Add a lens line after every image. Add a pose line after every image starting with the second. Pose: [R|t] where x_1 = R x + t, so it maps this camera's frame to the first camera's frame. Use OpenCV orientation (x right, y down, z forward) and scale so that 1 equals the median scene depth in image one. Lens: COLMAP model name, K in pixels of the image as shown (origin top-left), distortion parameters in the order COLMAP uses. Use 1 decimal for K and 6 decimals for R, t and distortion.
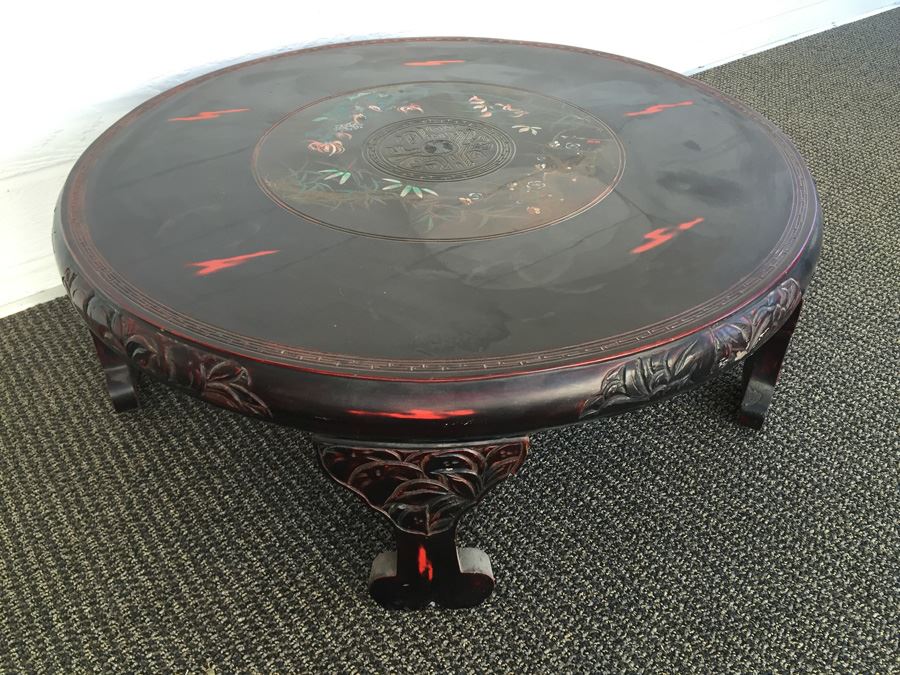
lens RADIAL K [[789.5, 0, 447.8], [0, 789.5, 334.1], [0, 0, 1]] dist [0.075996, -0.119140]
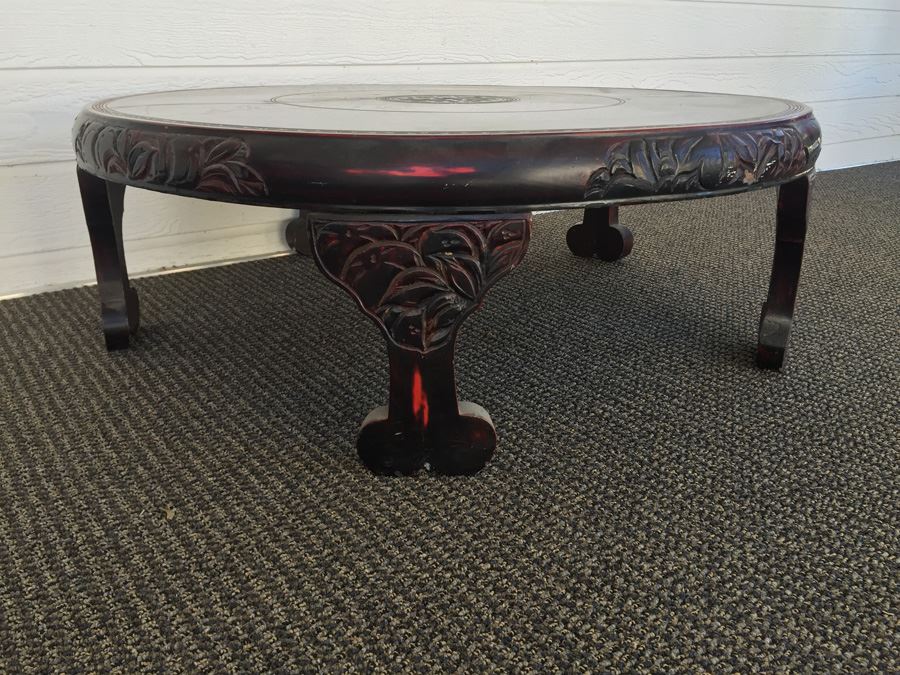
lens RADIAL K [[789.5, 0, 447.1], [0, 789.5, 339.6], [0, 0, 1]] dist [0.075996, -0.119140]
pose [[0.999615, 0.020118, -0.019110, 0.016492], [-0.025053, 0.950434, -0.309916, 0.457021], [0.011928, 0.310275, 0.950572, 0.106795]]
